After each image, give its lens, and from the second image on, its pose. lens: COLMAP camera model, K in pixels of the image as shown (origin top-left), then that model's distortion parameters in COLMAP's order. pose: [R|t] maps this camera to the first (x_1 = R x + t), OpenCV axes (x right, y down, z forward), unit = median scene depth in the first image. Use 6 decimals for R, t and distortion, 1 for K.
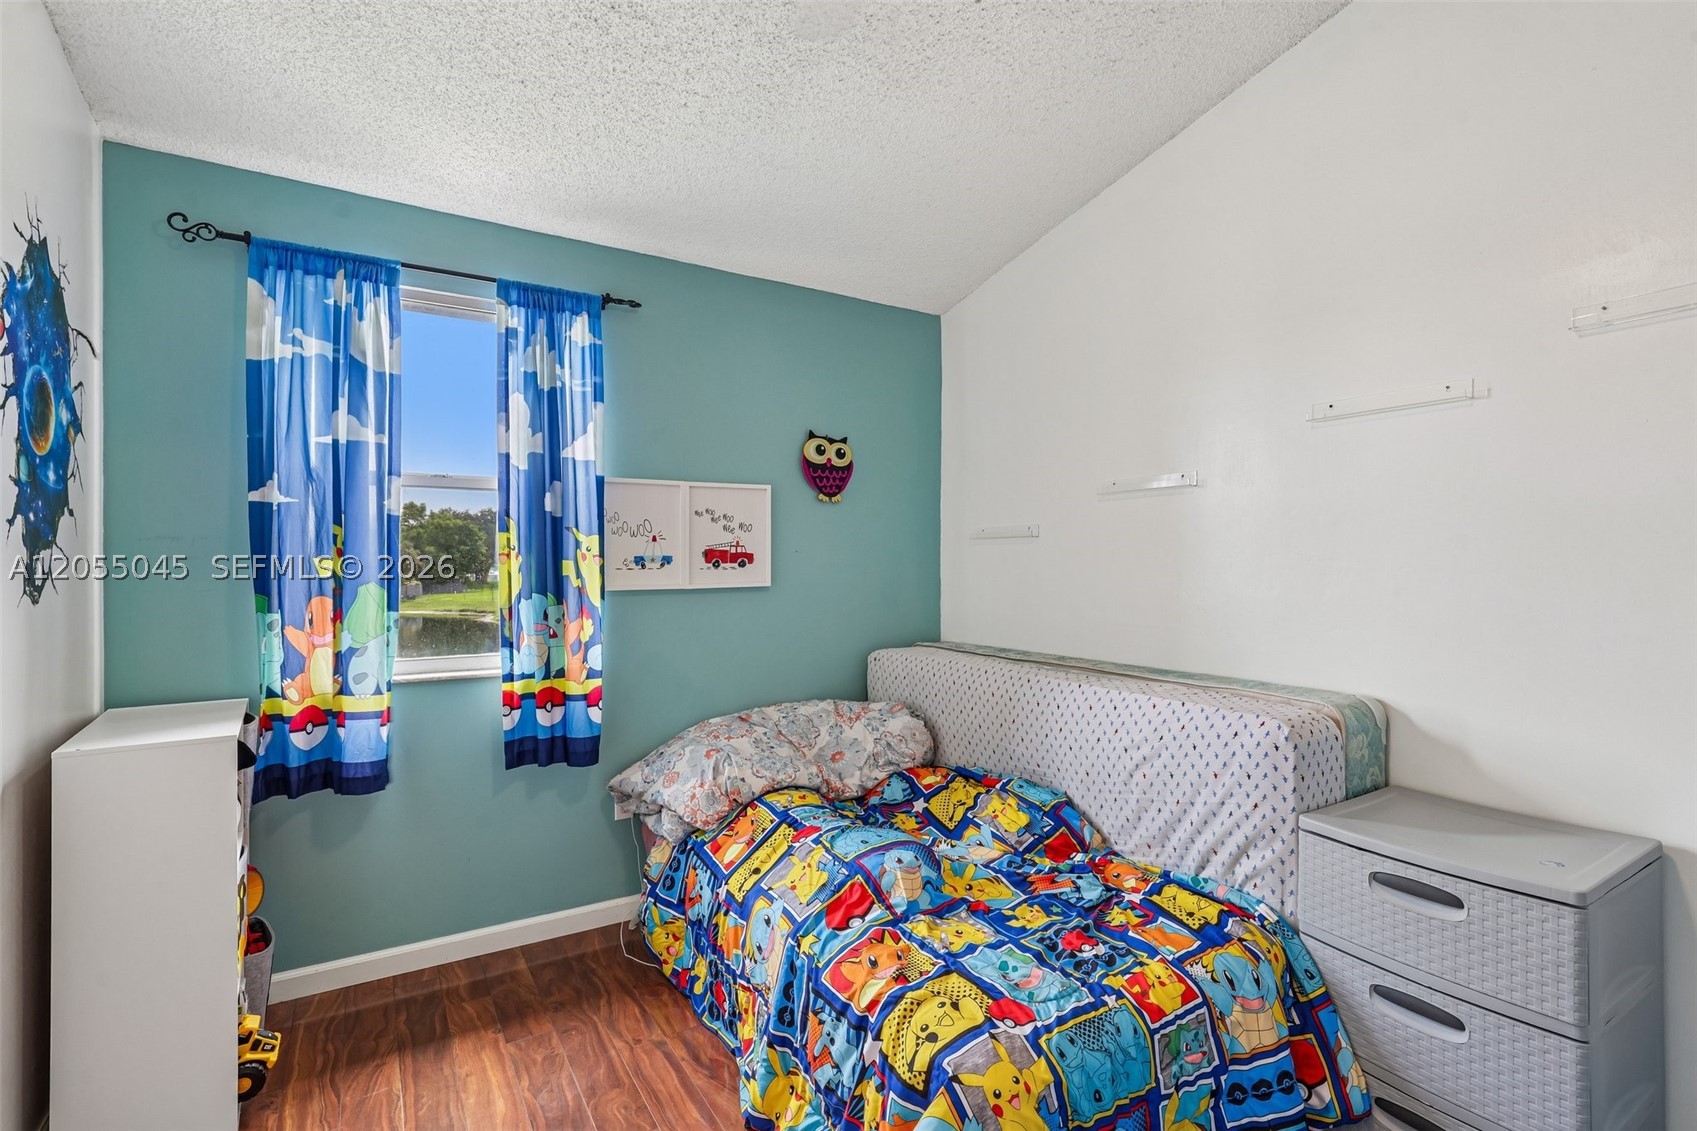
lens RADIAL K [[792.6, 0, 853.8], [0, 792.6, 561.2], [0, 0, 1]] dist [-0.016601, 0.006418]
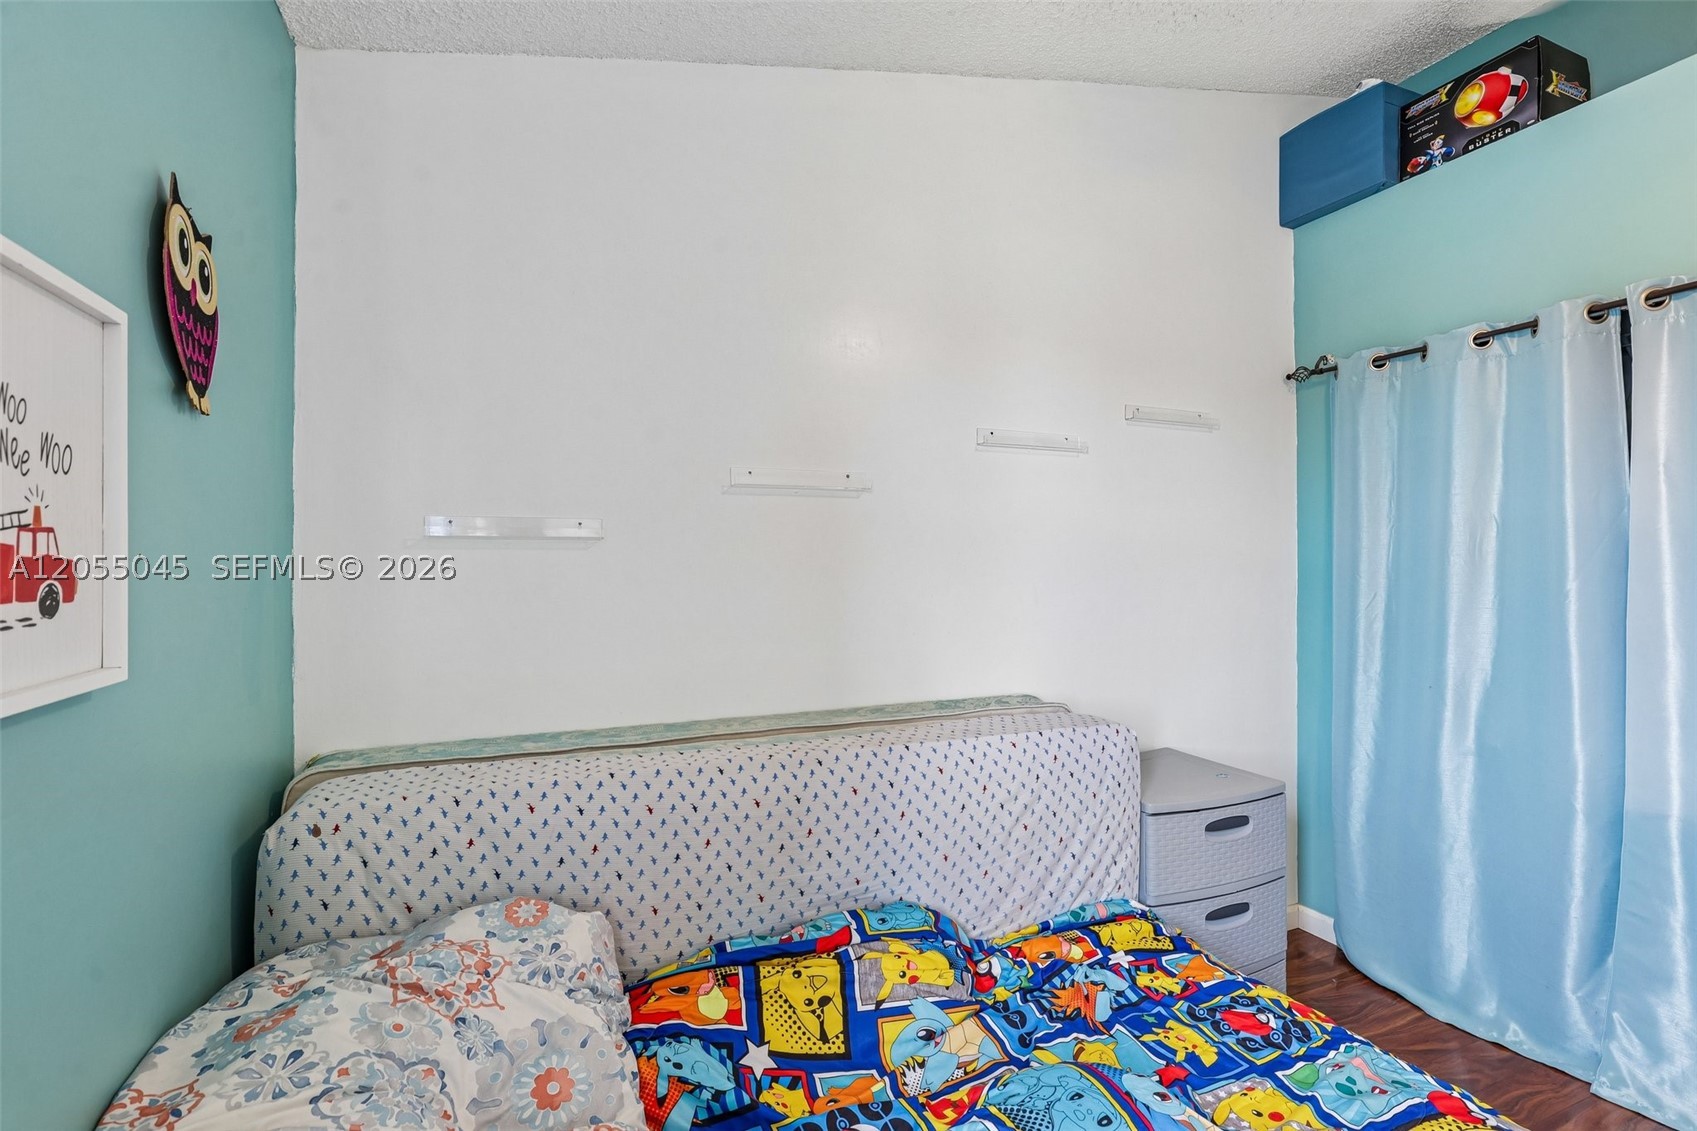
lens RADIAL K [[792.6, 0, 853.8], [0, 792.6, 561.2], [0, 0, 1]] dist [-0.016601, 0.006418]
pose [[0.131202, 0.011802, 0.991285, -0.439057], [0.001079, 0.999927, -0.012048, -0.007923], [-0.991355, 0.002650, 0.131180, 0.910490]]
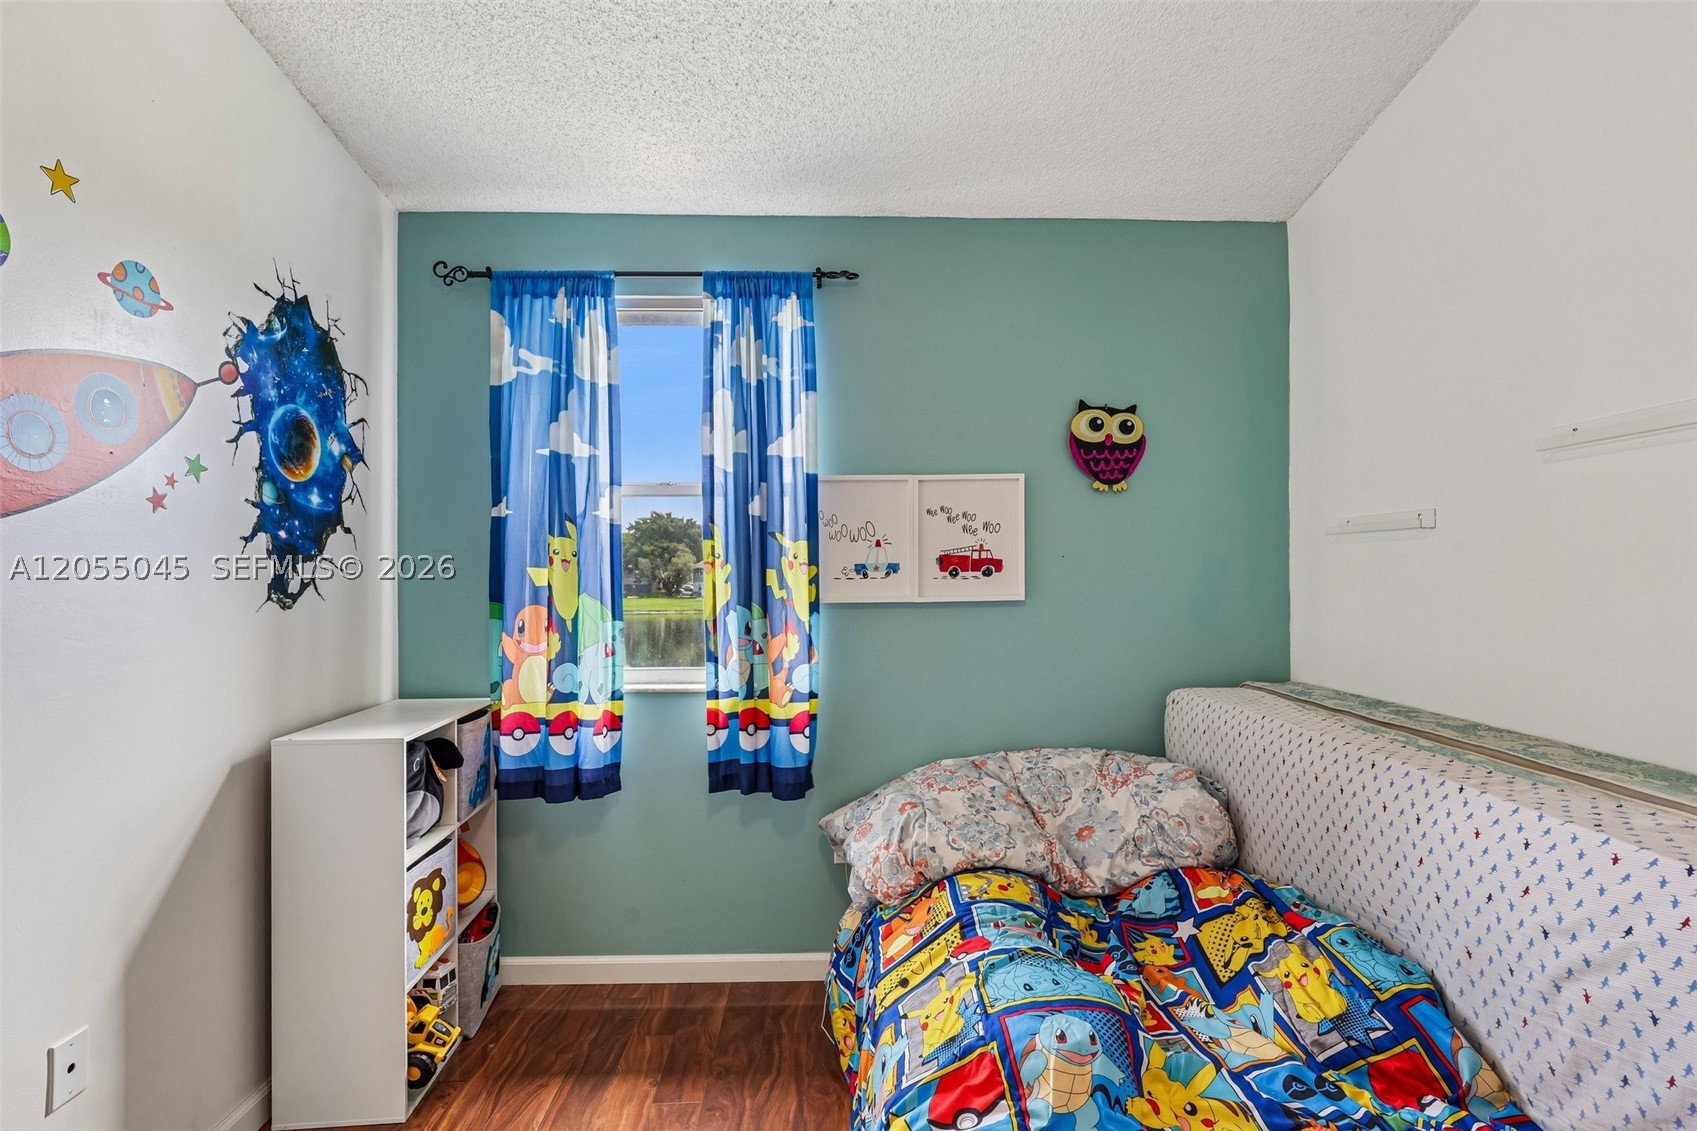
lens RADIAL K [[790.9, 0, 848.5], [0, 790.9, 565.5], [0, 0, 1]] dist [-0.019251, 0.008257]
pose [[0.862621, -0.006131, -0.505814, 0.184609], [0.004617, 0.999980, -0.004246, -0.001037], [0.505830, 0.001328, 0.862632, 0.286992]]
